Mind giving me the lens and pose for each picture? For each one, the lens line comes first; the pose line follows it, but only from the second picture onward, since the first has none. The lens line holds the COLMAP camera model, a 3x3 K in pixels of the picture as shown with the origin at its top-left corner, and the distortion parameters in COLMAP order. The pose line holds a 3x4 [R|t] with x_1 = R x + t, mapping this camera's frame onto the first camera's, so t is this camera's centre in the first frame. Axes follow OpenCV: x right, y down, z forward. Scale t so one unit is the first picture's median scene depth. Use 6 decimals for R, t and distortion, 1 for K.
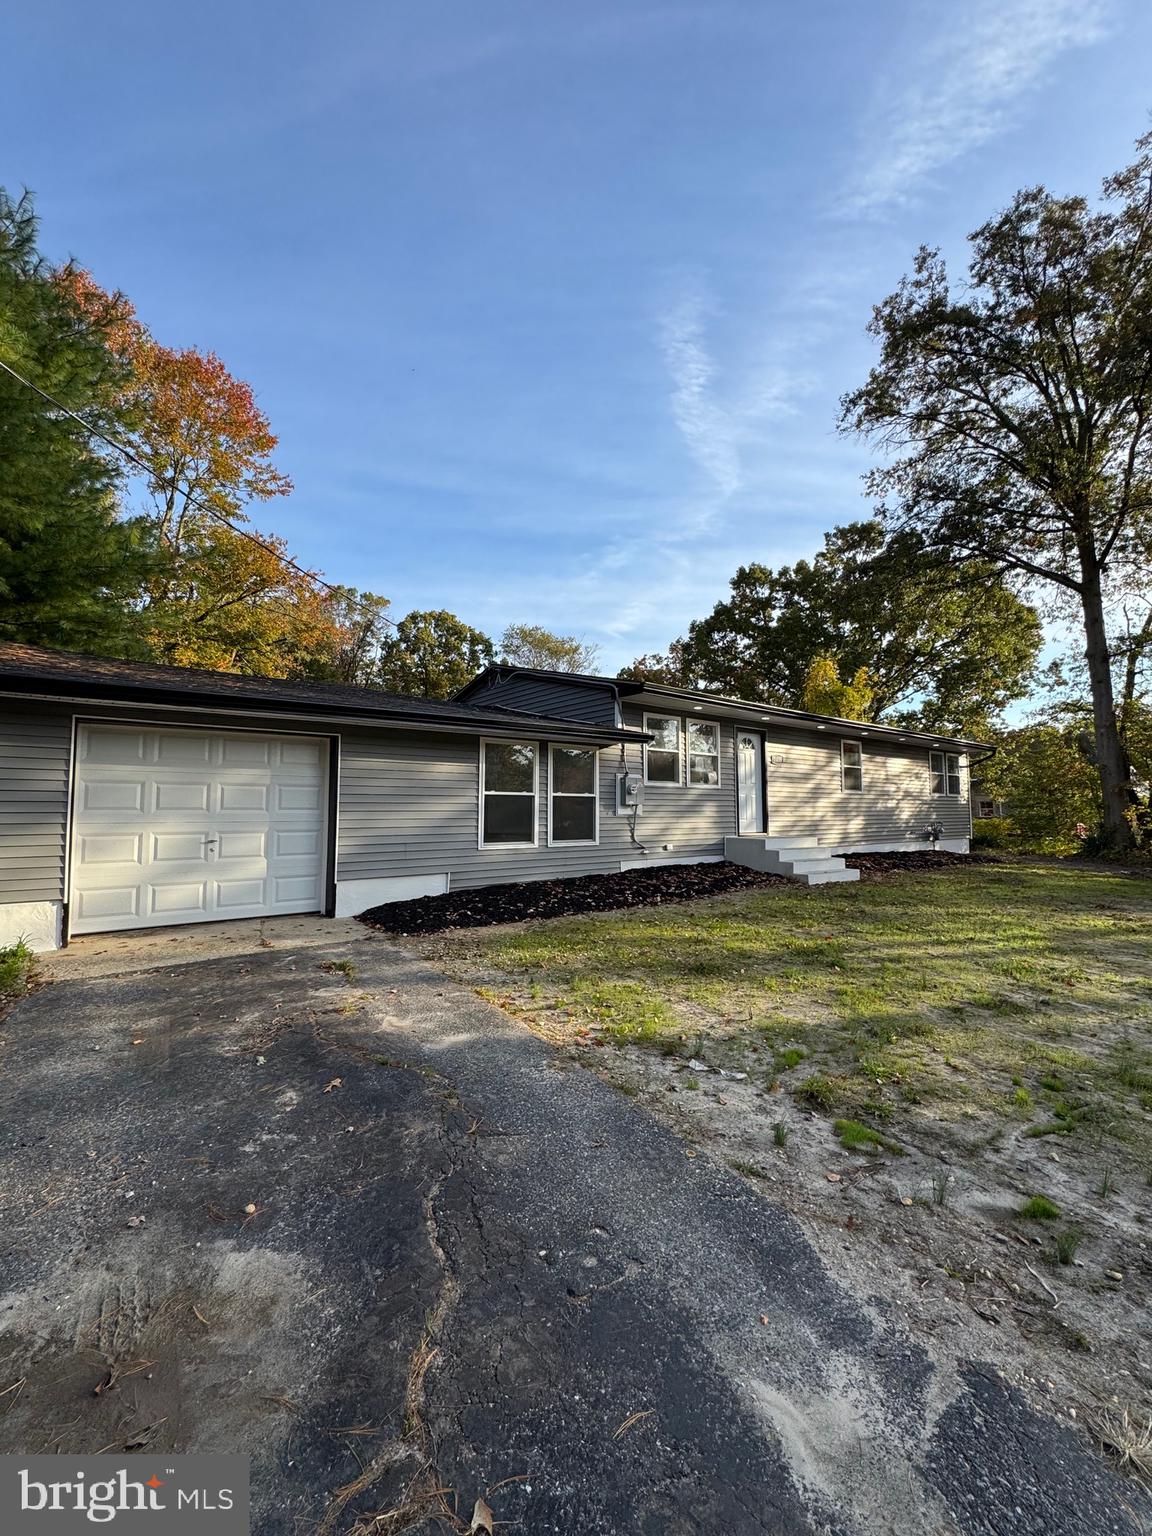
lens RADIAL K [[614.2, 0, 580.0], [0, 614.2, 767.7], [0, 0, 1]] dist [-0.003547, 0.000523]
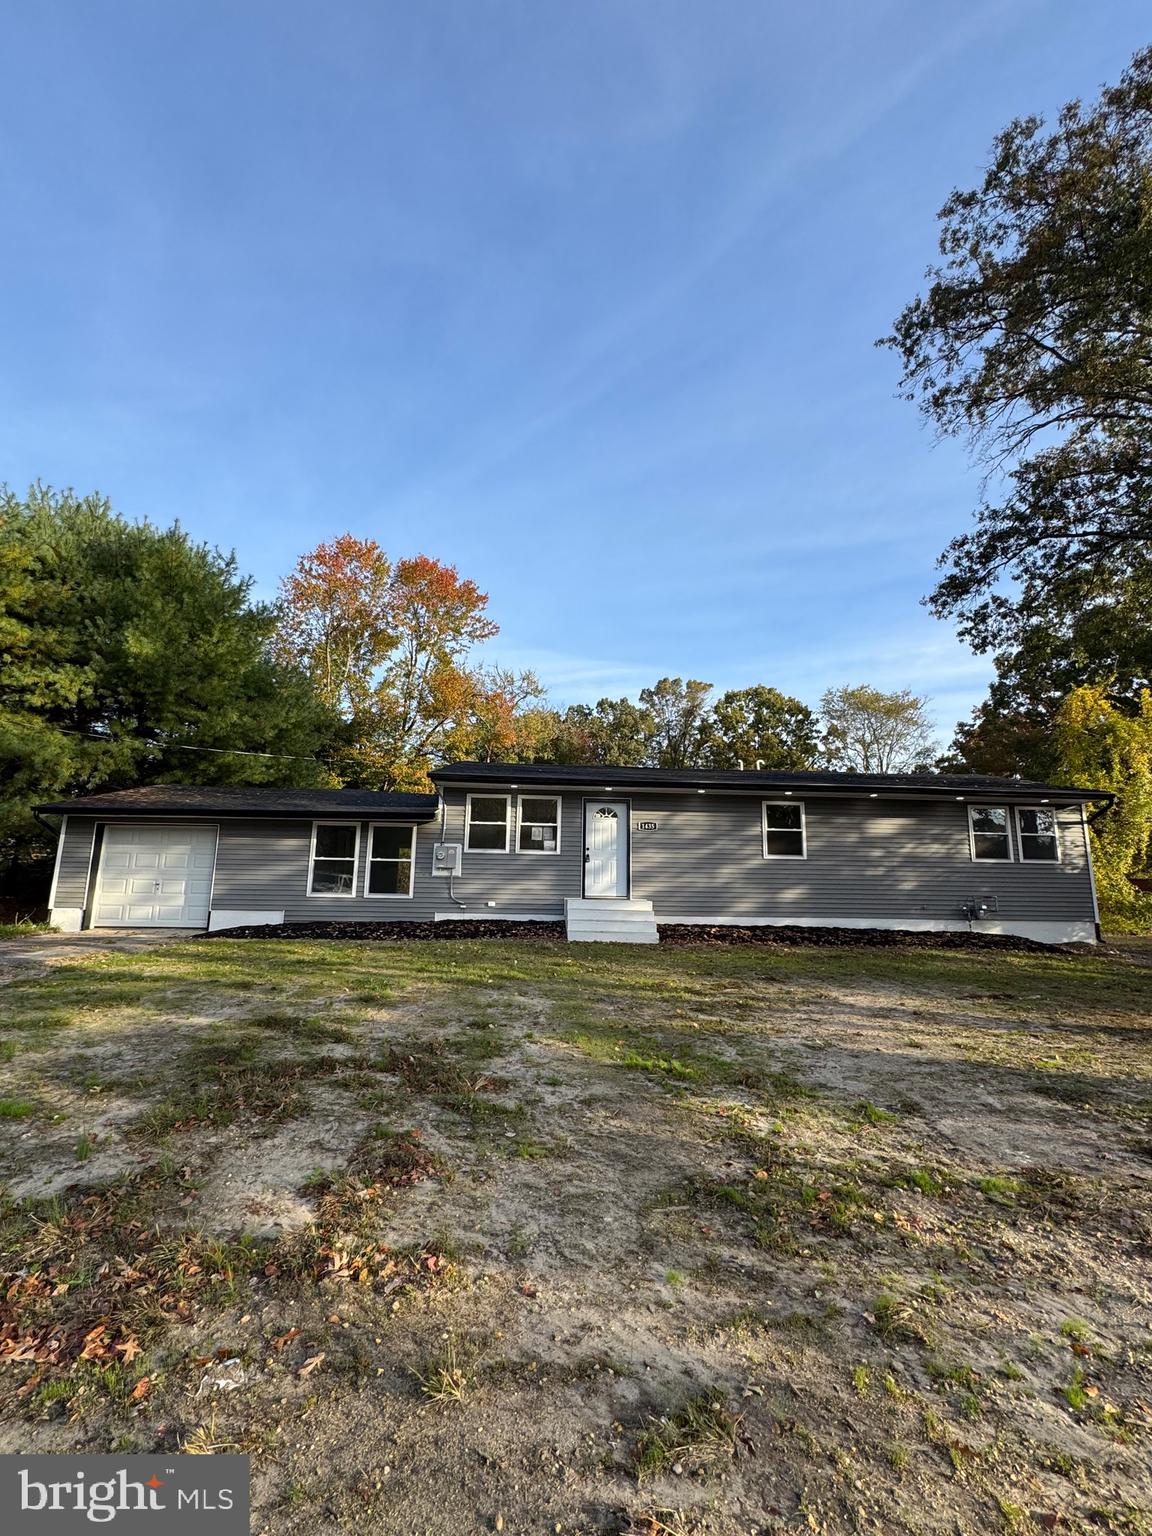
lens RADIAL K [[645.1, 0, 576.0], [0, 645.1, 768.0], [0, 0, 1]] dist [0.001634, 0.000077]
pose [[0.828013, -0.093870, -0.552795, 0.103801], [0.023940, 0.990906, -0.132406, 0.003804], [0.560198, 0.096400, 0.822731, 0.003492]]
